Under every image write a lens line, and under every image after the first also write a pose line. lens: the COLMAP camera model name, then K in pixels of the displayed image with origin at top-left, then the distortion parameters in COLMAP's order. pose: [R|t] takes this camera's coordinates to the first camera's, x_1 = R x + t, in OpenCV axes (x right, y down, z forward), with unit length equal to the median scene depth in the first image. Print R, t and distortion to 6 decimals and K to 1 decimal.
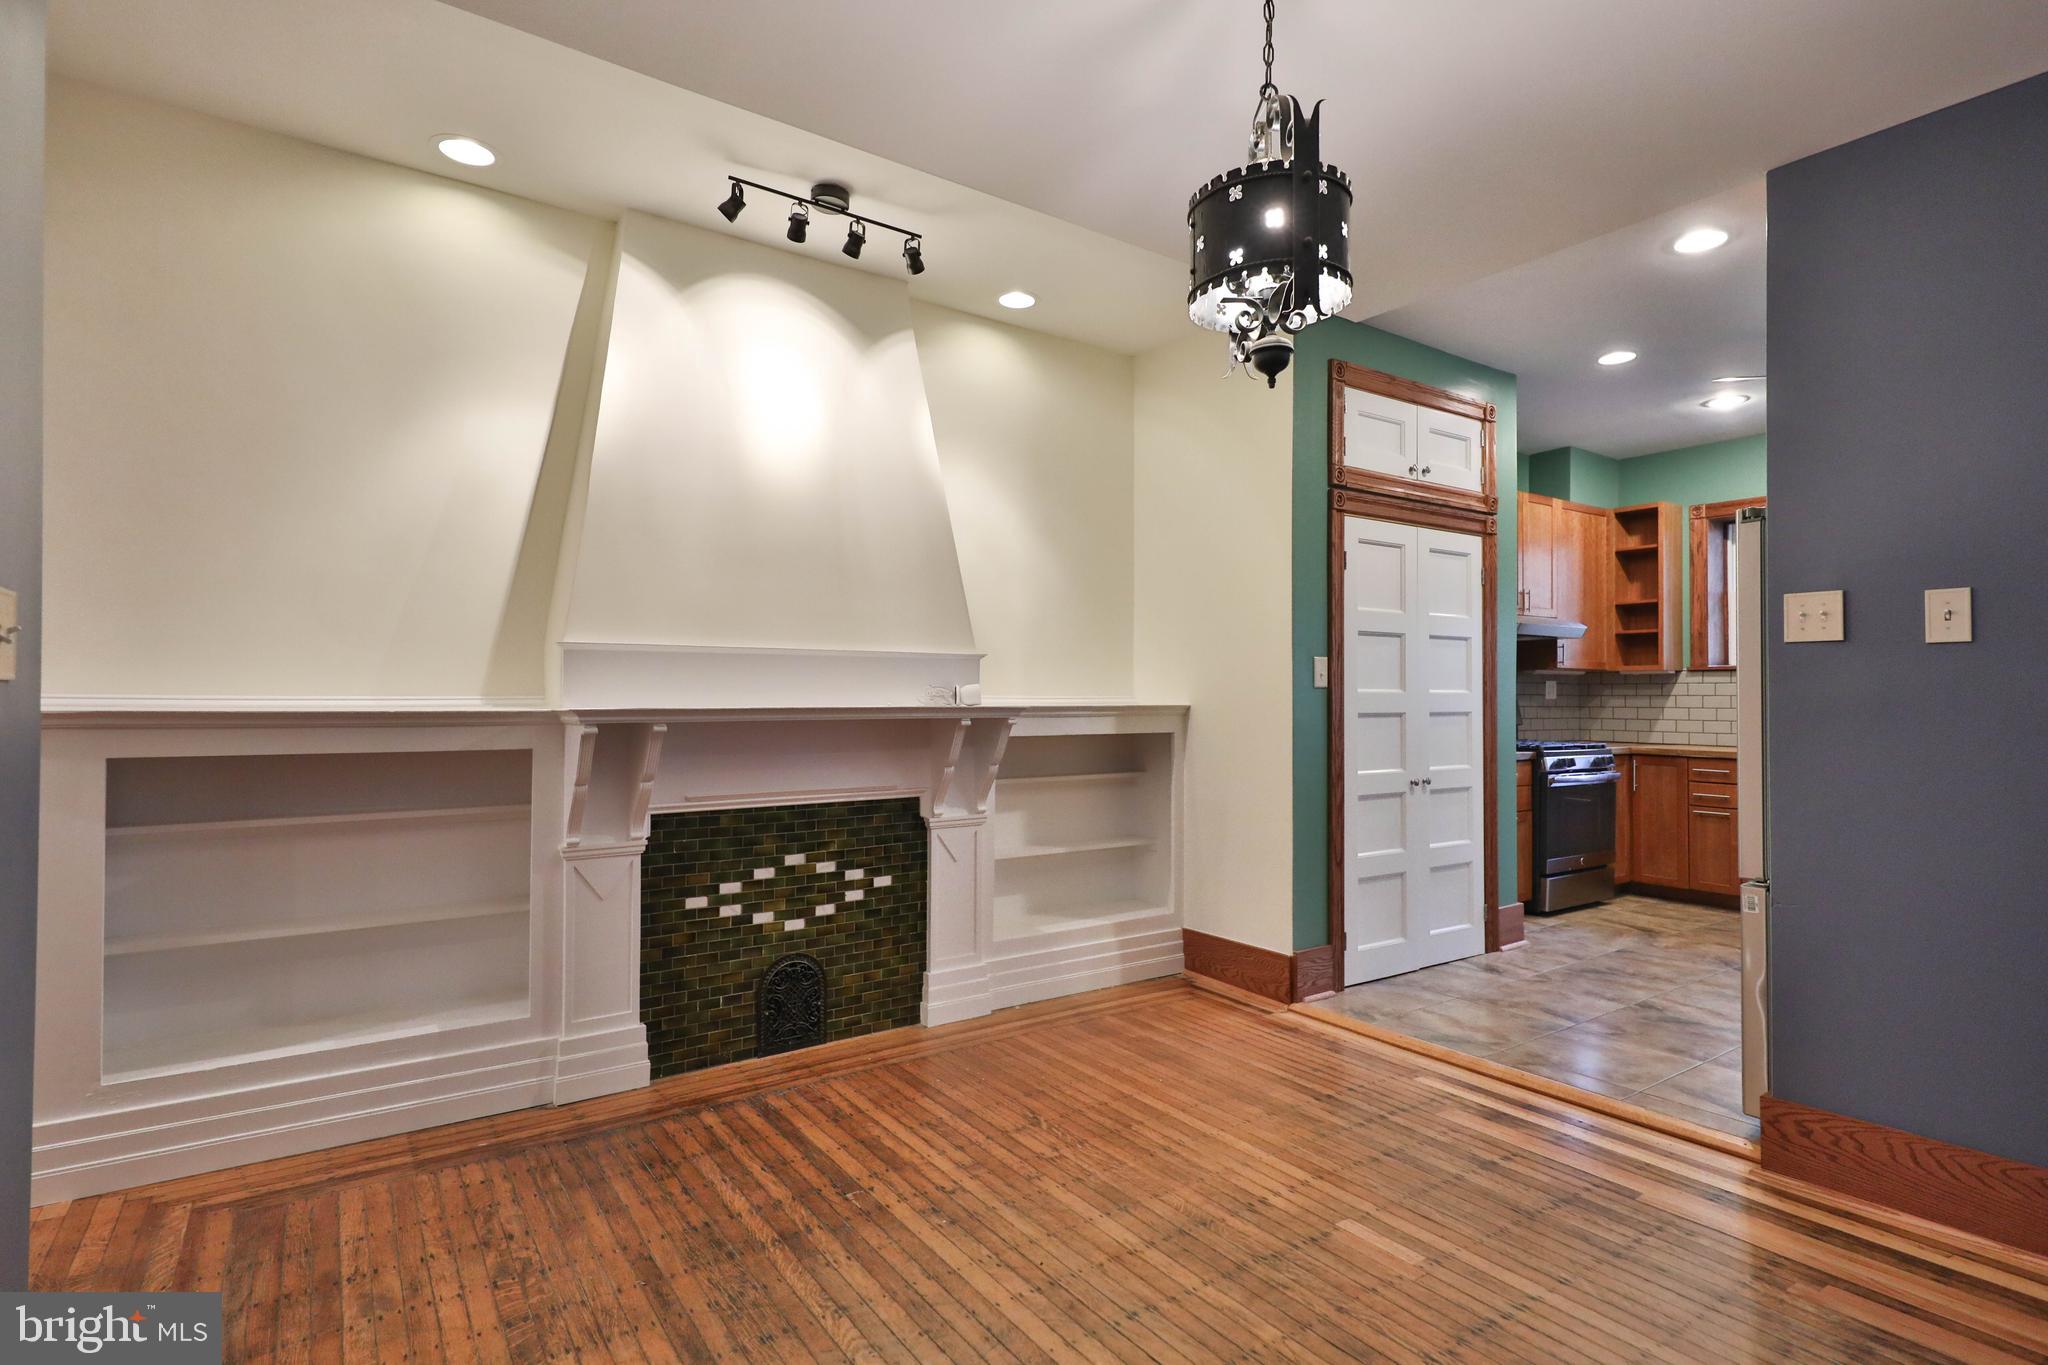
lens RADIAL K [[1020.6, 0, 1046.8], [0, 1020.6, 679.2], [0, 0, 1]] dist [0.012205, -0.000128]
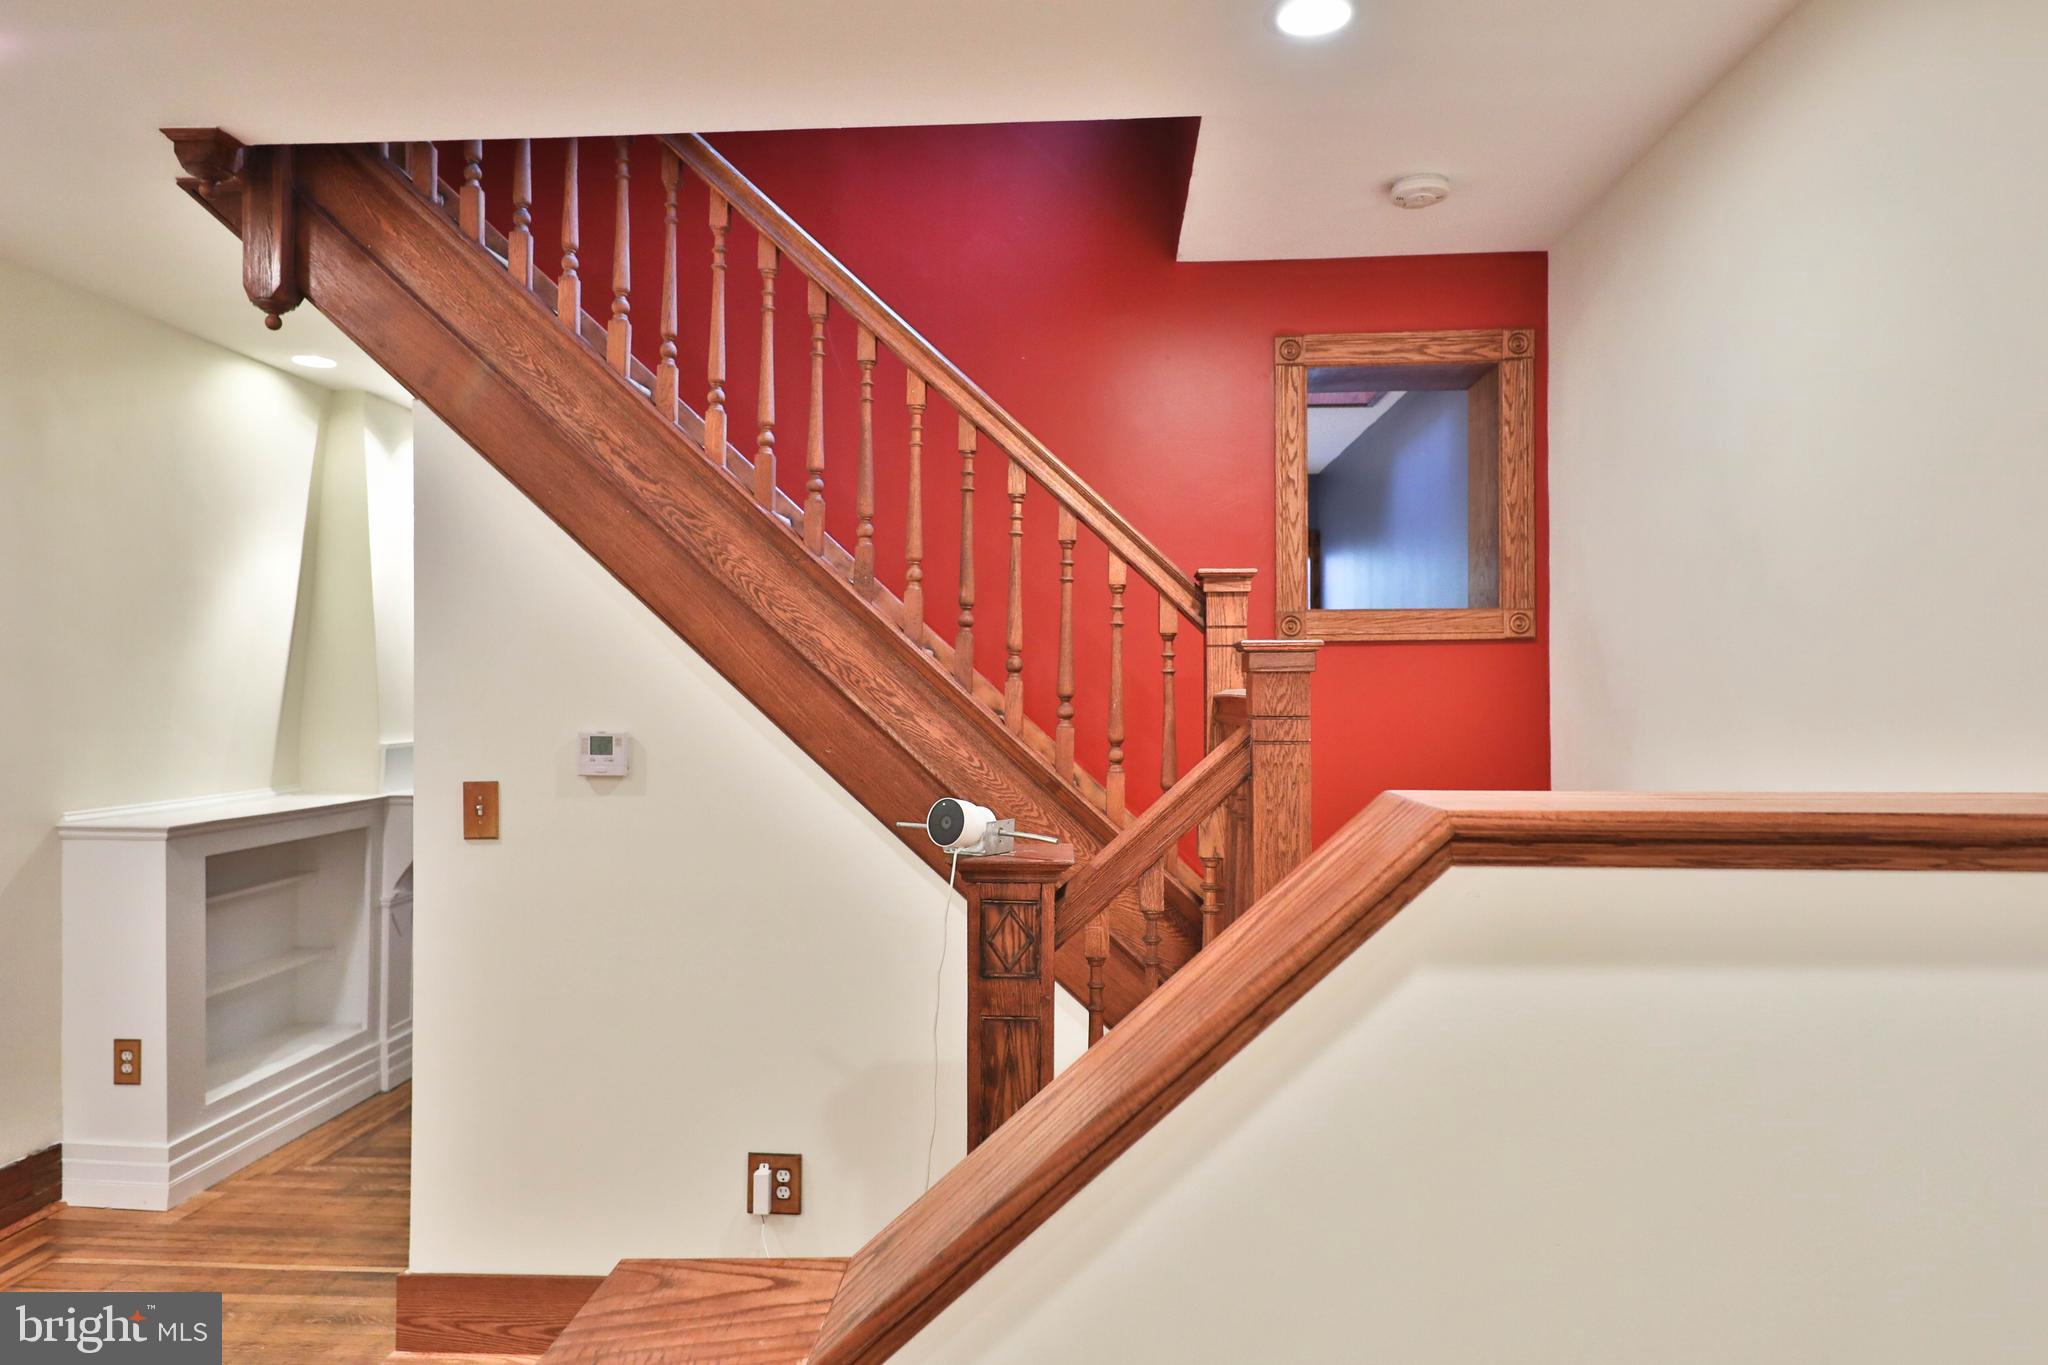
lens RADIAL K [[1329.0, 0, 1024.0], [0, 1329.0, 682.5], [0, 0, 1]] dist [0.020091, 0.002081]
pose [[0.612962, -0.002480, 0.790109, -1.002152], [-0.008586, 0.999915, 0.009800, -0.109701], [-0.790066, -0.012791, 0.612889, -0.543128]]
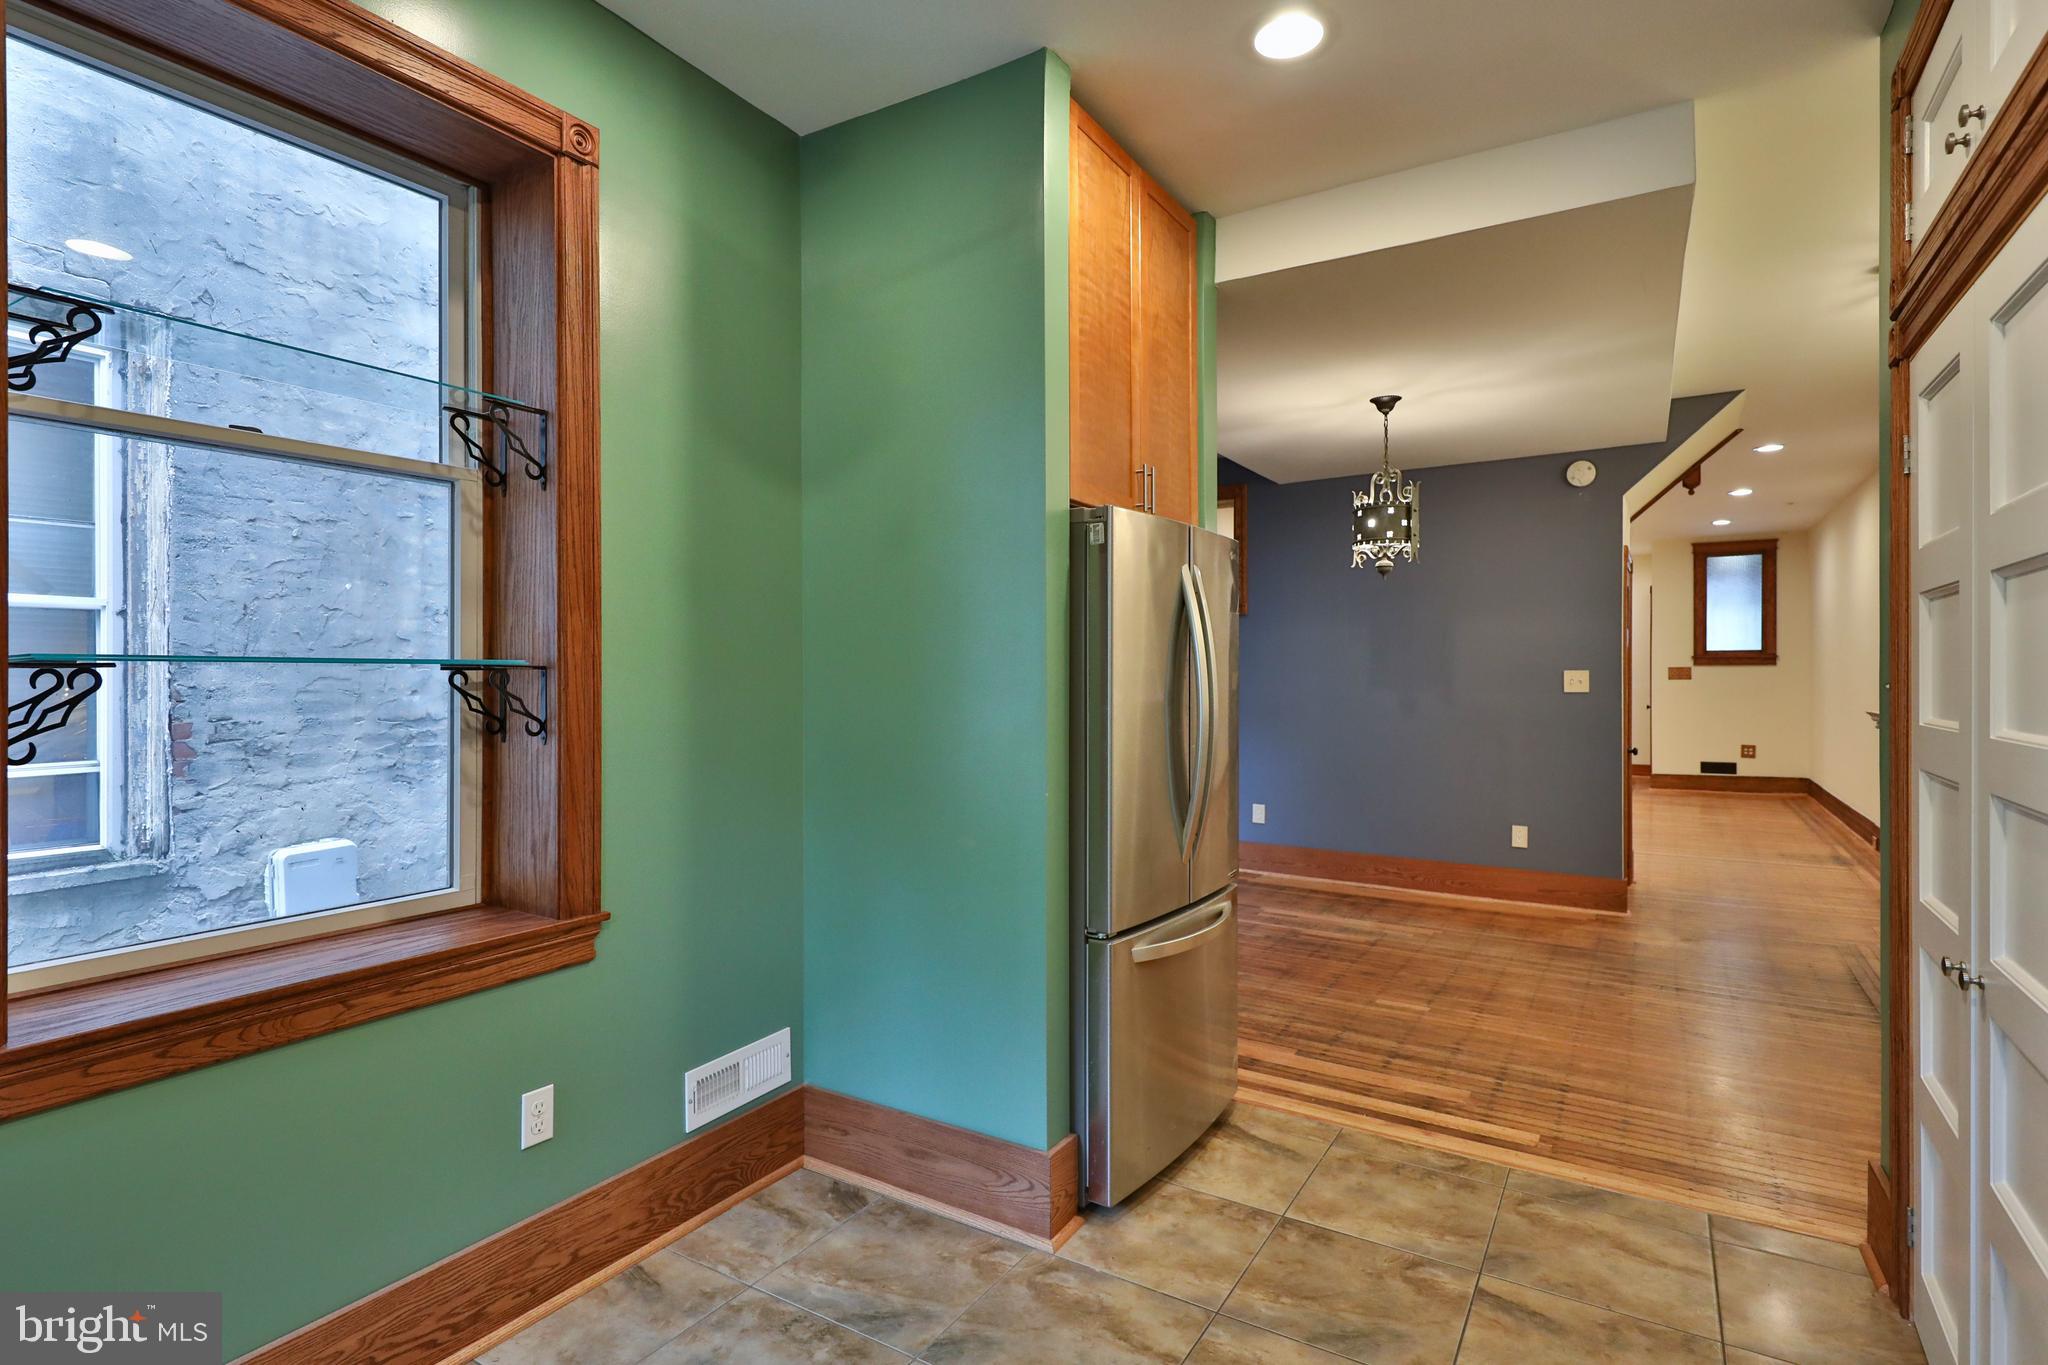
lens RADIAL K [[1011.3, 0, 1008.2], [0, 1011.3, 660.9], [0, 0, 1]] dist [-0.000877, -0.000480]
pose [[-0.924991, -0.010478, -0.379844, 0.935024], [-0.002634, 0.999773, -0.021163, -0.011831], [0.379979, -0.018575, -0.924809, 1.356032]]
